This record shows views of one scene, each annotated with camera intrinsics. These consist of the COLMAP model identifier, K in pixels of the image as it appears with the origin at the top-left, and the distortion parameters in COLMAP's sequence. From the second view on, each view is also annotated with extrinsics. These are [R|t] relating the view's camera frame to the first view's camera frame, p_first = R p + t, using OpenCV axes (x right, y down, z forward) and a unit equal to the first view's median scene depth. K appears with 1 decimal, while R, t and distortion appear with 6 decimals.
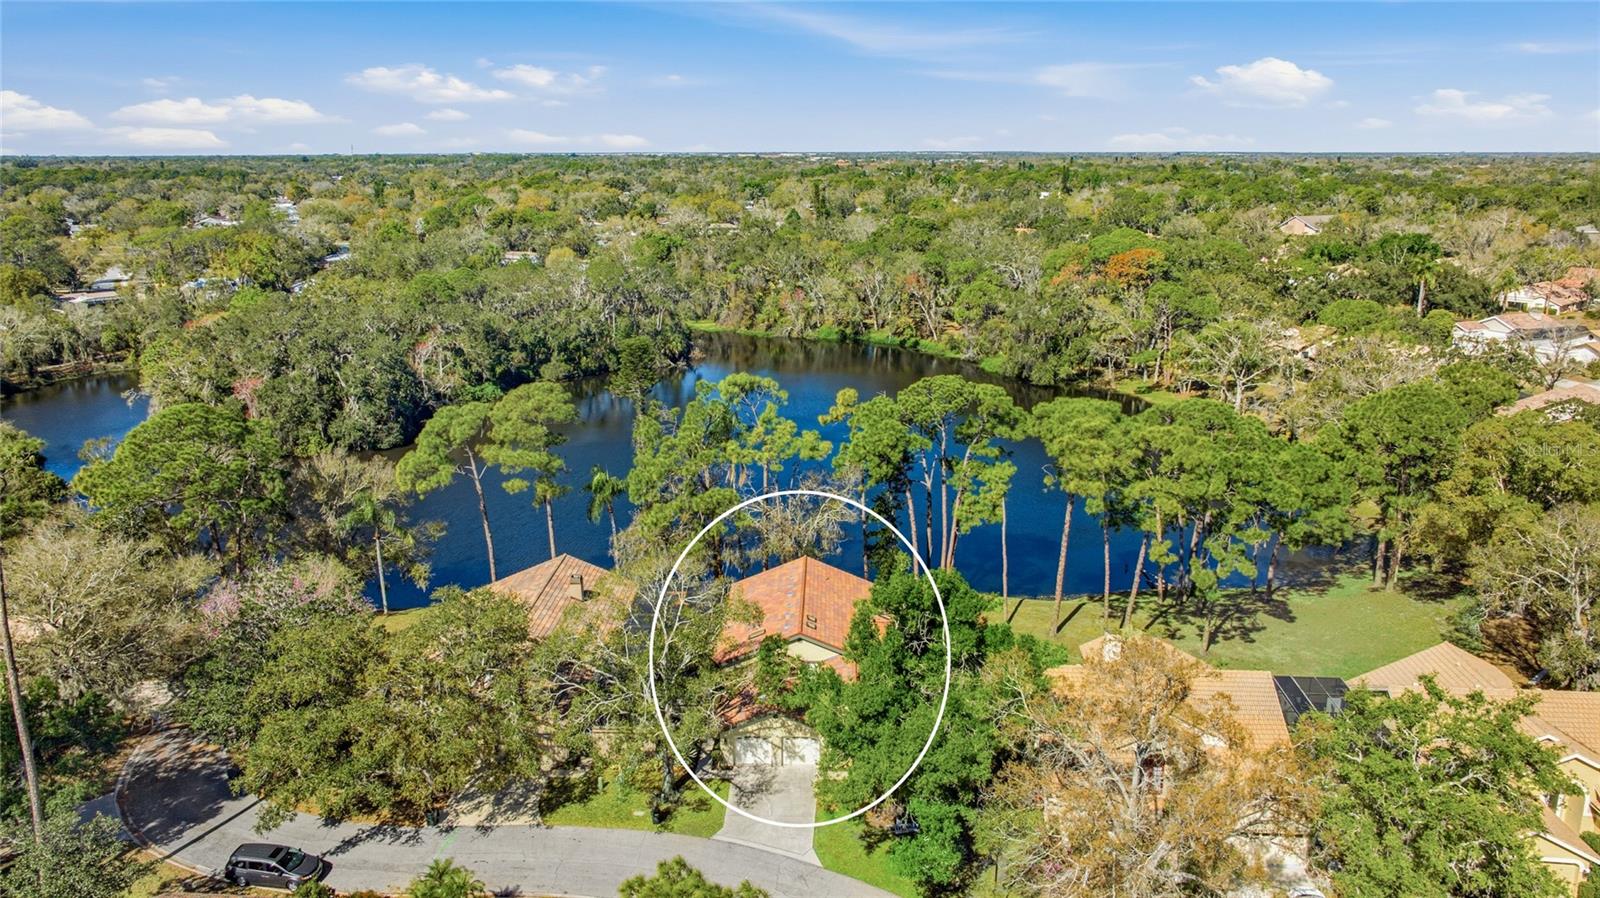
lens RADIAL K [[1117.6, 0, 800.0], [0, 1117.6, 449.0], [0, 0, 1]] dist [-0.025349, 0.002268]
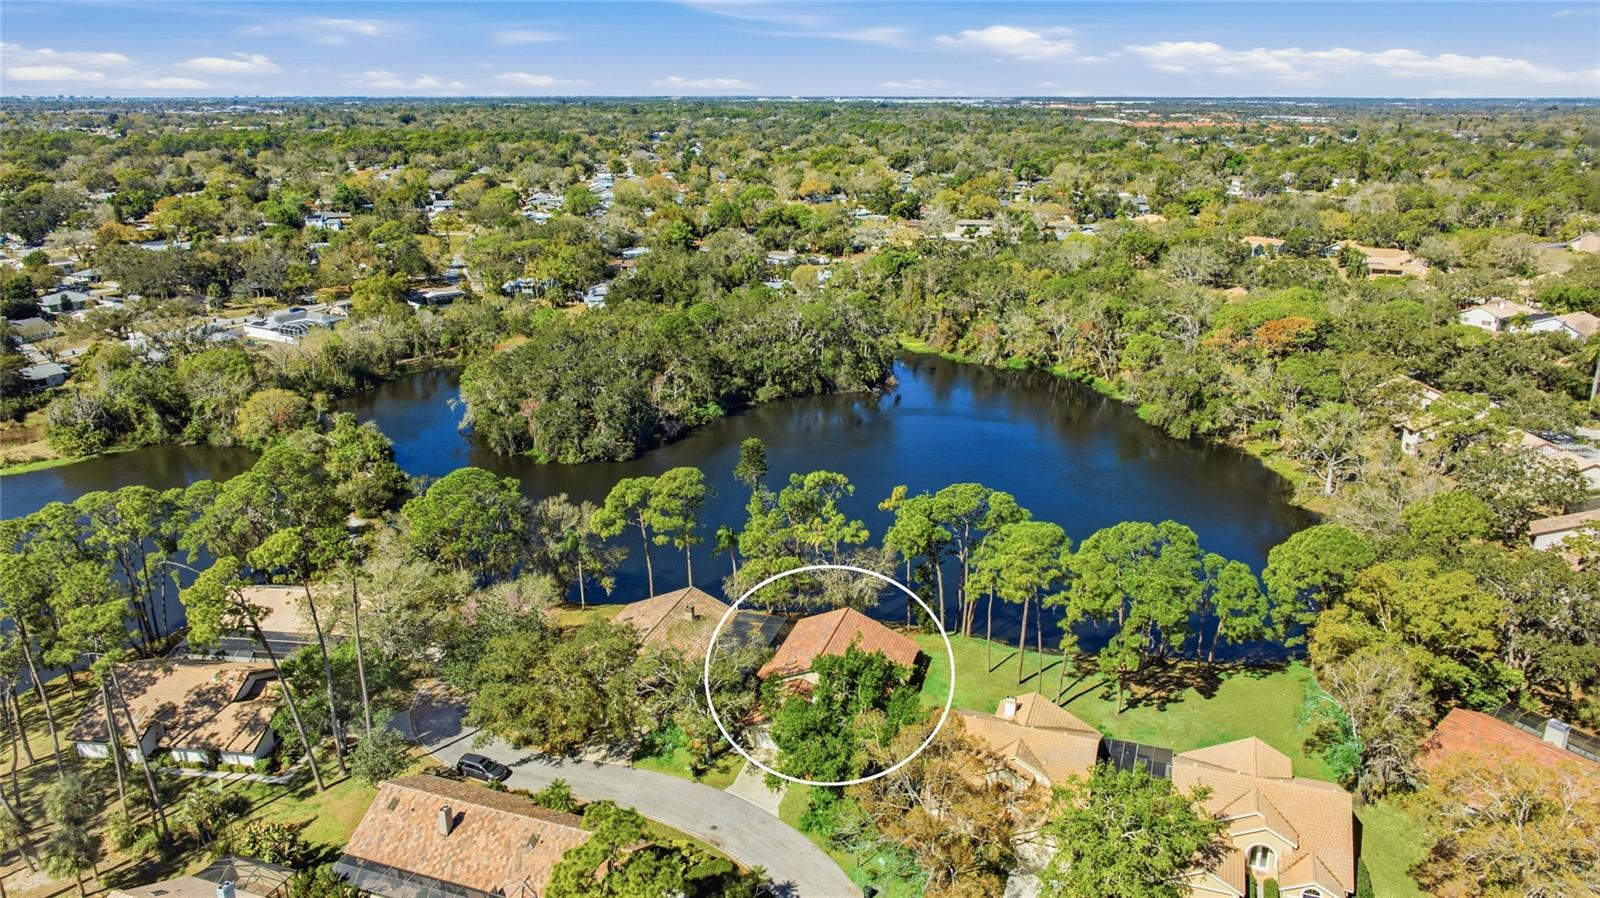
lens RADIAL K [[1117.6, 0, 800.0], [0, 1117.6, 449.0], [0, 0, 1]] dist [-0.025349, 0.002268]
pose [[0.963292, 0.081411, -0.255812, 0.272283], [-0.068478, 0.995902, 0.059077, -0.172449], [0.259573, -0.039391, 0.964920, -0.360713]]
